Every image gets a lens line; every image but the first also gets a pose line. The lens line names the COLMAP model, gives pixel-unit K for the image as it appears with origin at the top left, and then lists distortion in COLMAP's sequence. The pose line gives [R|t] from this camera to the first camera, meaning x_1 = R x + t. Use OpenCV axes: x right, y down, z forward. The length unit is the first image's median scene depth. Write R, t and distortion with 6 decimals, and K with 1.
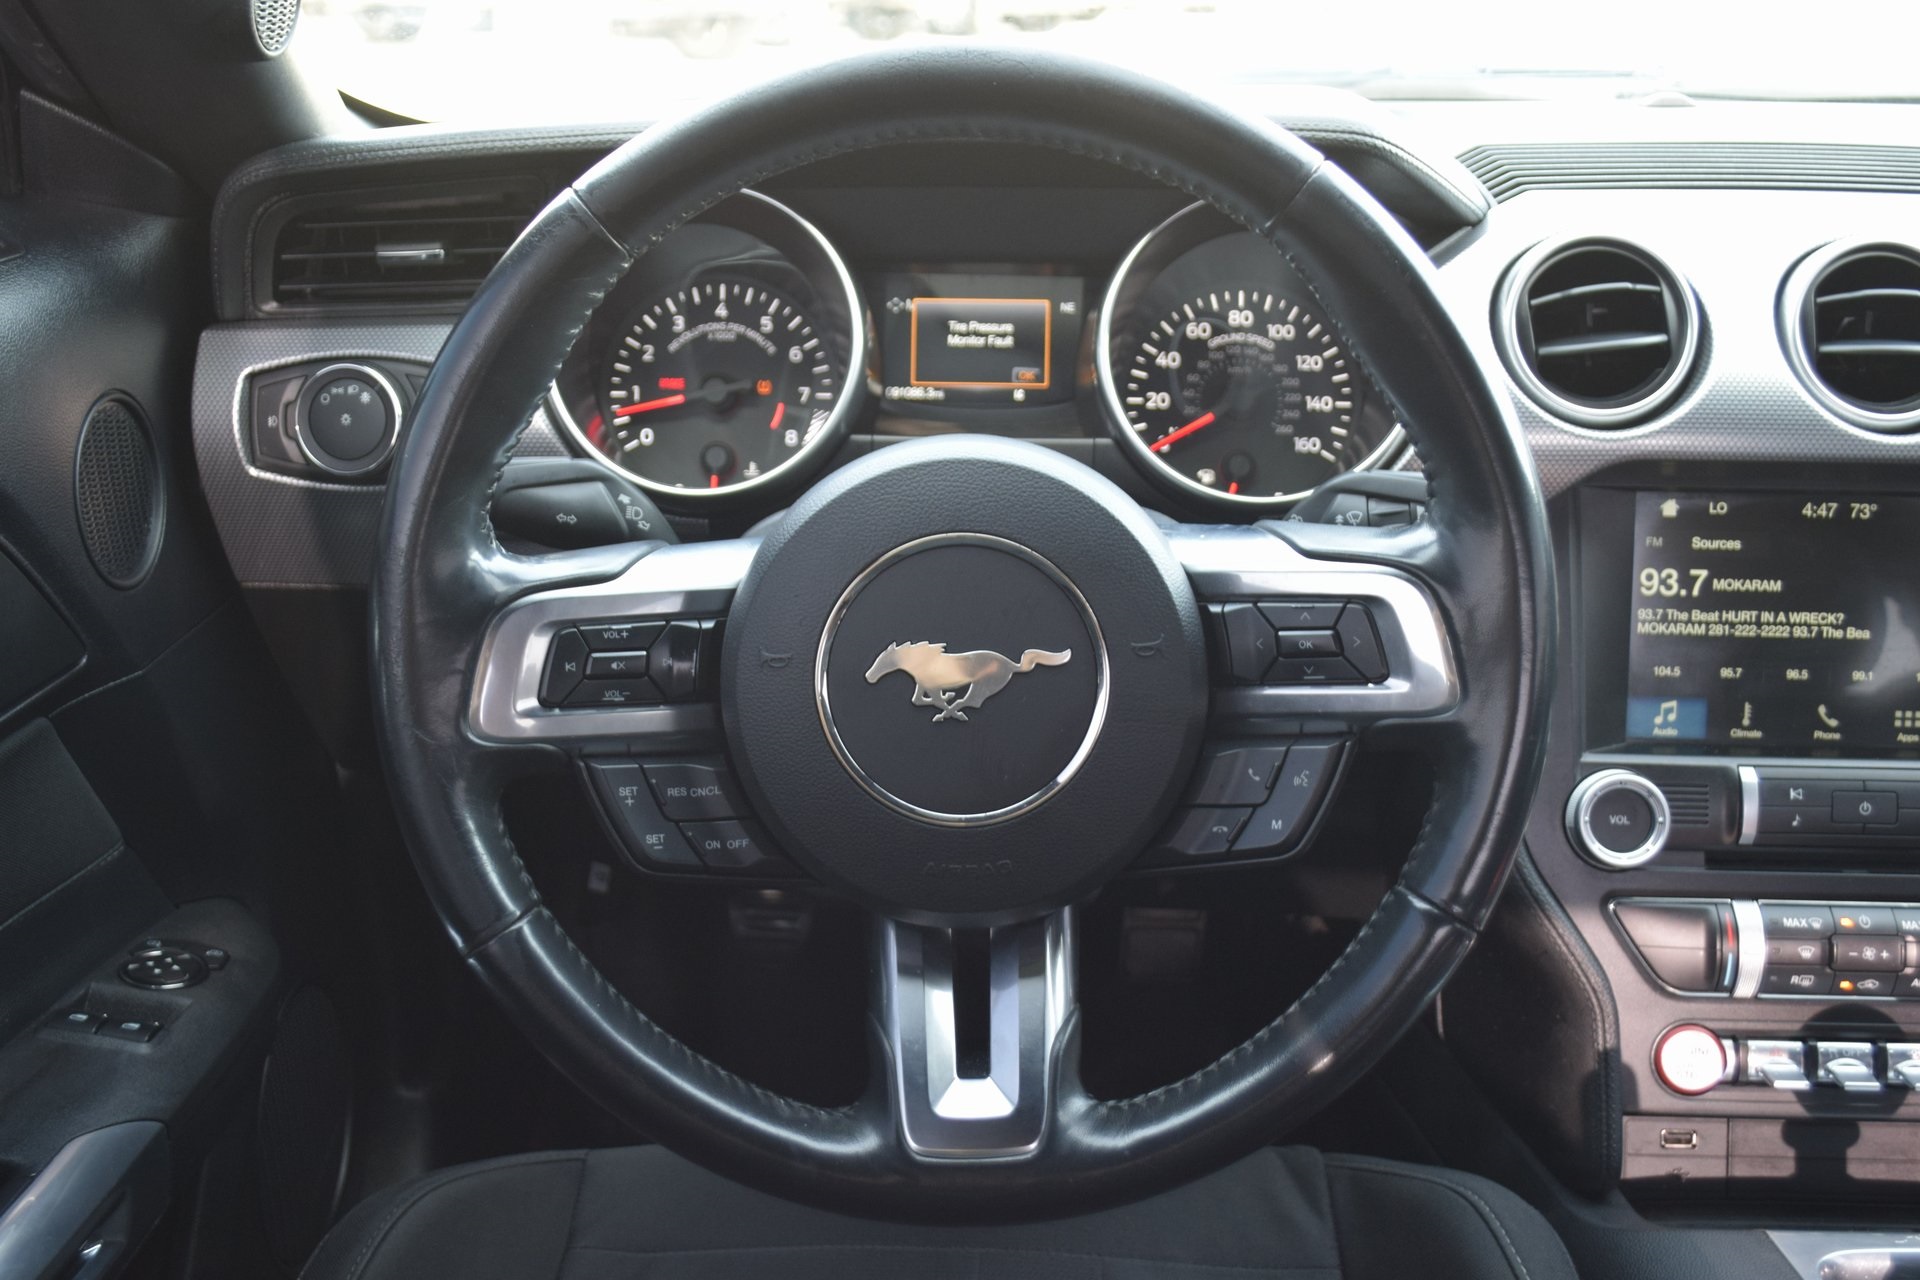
lens RADIAL K [[1907.7, 0, 954.8], [0, 1907.7, 636.6], [0, 0, 1]] dist [0.013412, 0.000000]
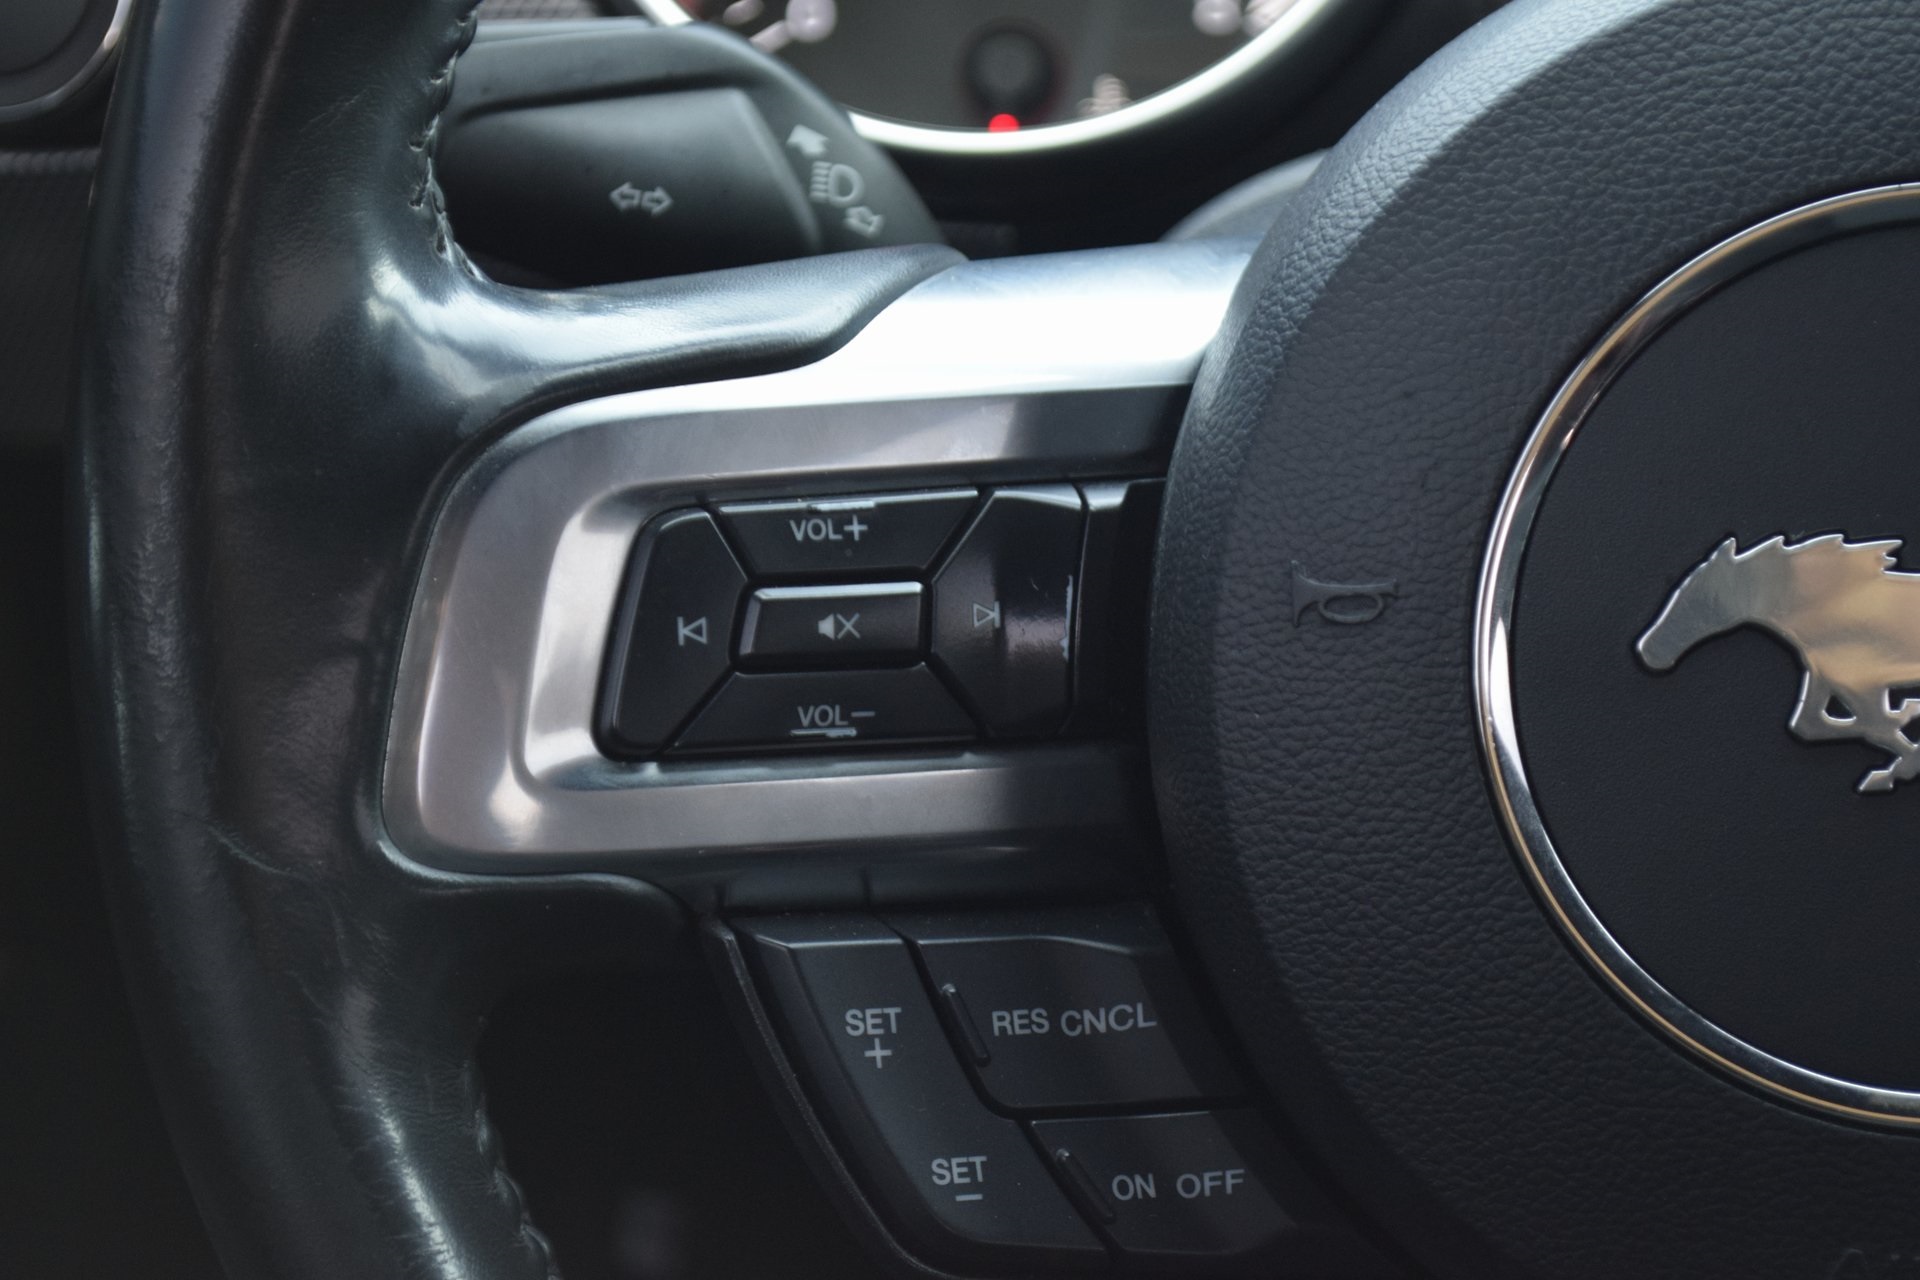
lens RADIAL K [[4428.1, 0, 961.6], [0, 4428.1, 636.4], [0, 0, 1]] dist [0.131240, 0.000000]
pose [[0.995649, -0.012205, -0.092385, -0.087193], [0.012407, 0.999922, 0.001606, 0.015843], [0.092358, -0.002745, 0.995722, 0.264566]]
